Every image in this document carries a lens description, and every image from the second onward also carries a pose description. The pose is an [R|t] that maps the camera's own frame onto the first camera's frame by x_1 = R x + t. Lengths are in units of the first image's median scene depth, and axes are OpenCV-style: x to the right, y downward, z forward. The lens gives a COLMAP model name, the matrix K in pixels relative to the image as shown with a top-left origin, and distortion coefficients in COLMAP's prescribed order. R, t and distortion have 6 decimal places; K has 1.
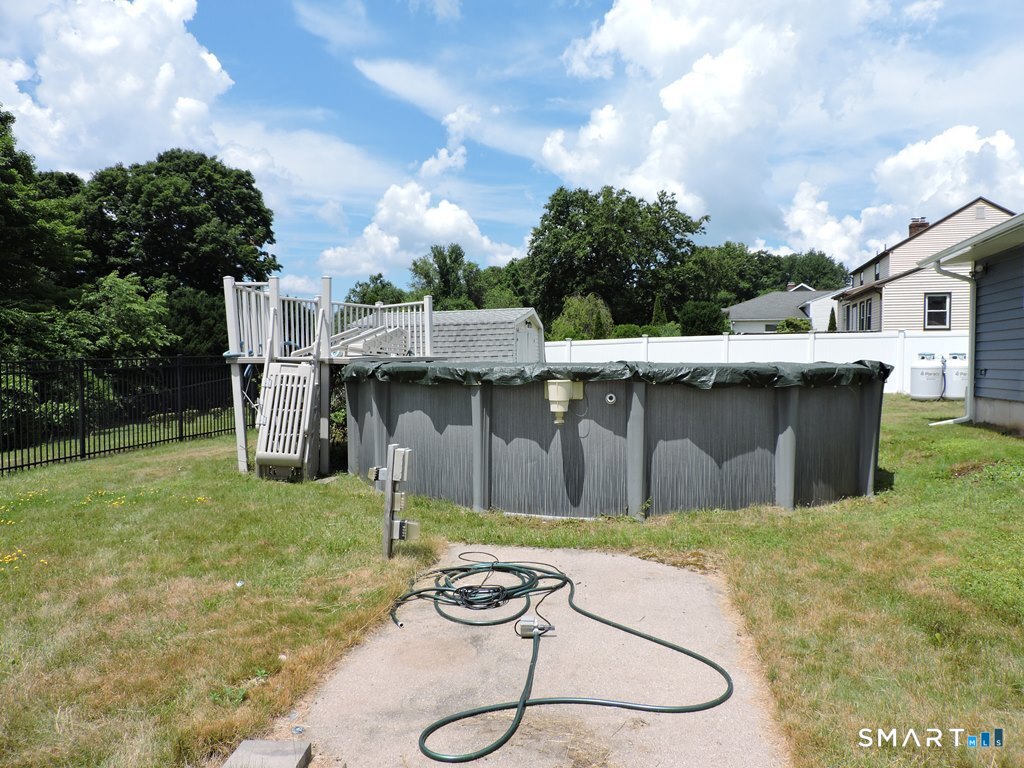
lens RADIAL K [[721.1, 0, 512.4], [0, 721.1, 387.2], [0, 0, 1]] dist [-0.014949, 0.000766]
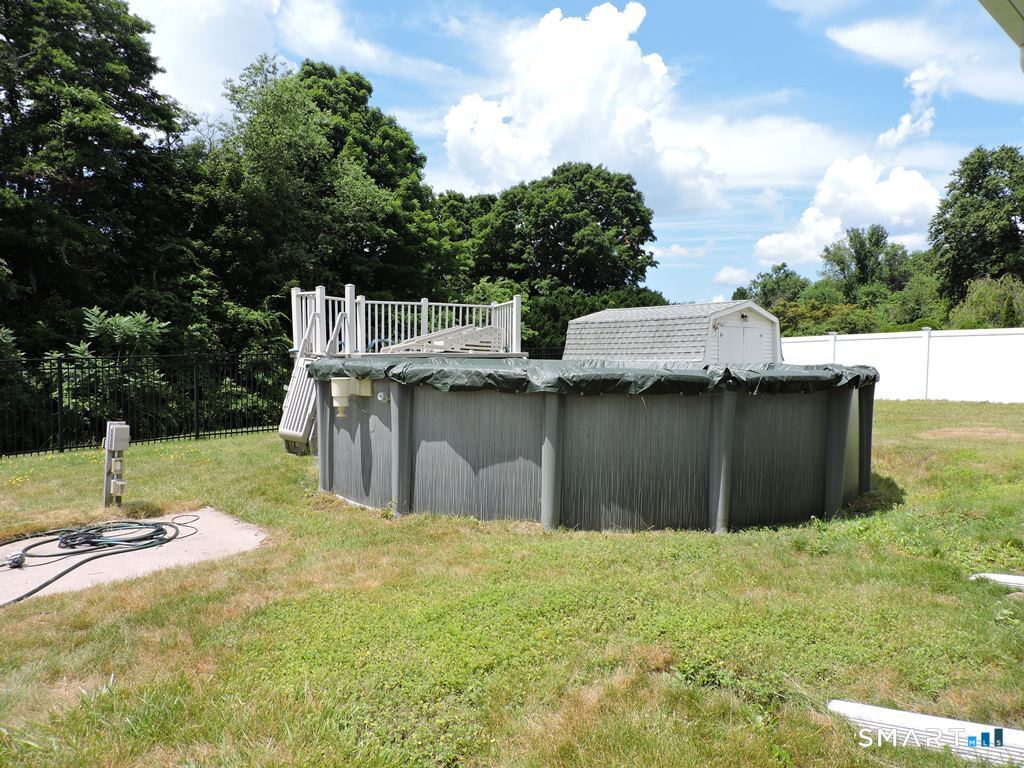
lens RADIAL K [[721.1, 0, 512.4], [0, 721.1, 387.2], [0, 0, 1]] dist [-0.014949, 0.000766]
pose [[0.828551, 0.036388, -0.558730, 0.106269], [-0.030774, 0.999337, 0.019448, -0.002972], [0.559068, 0.001081, 0.829121, 0.028706]]
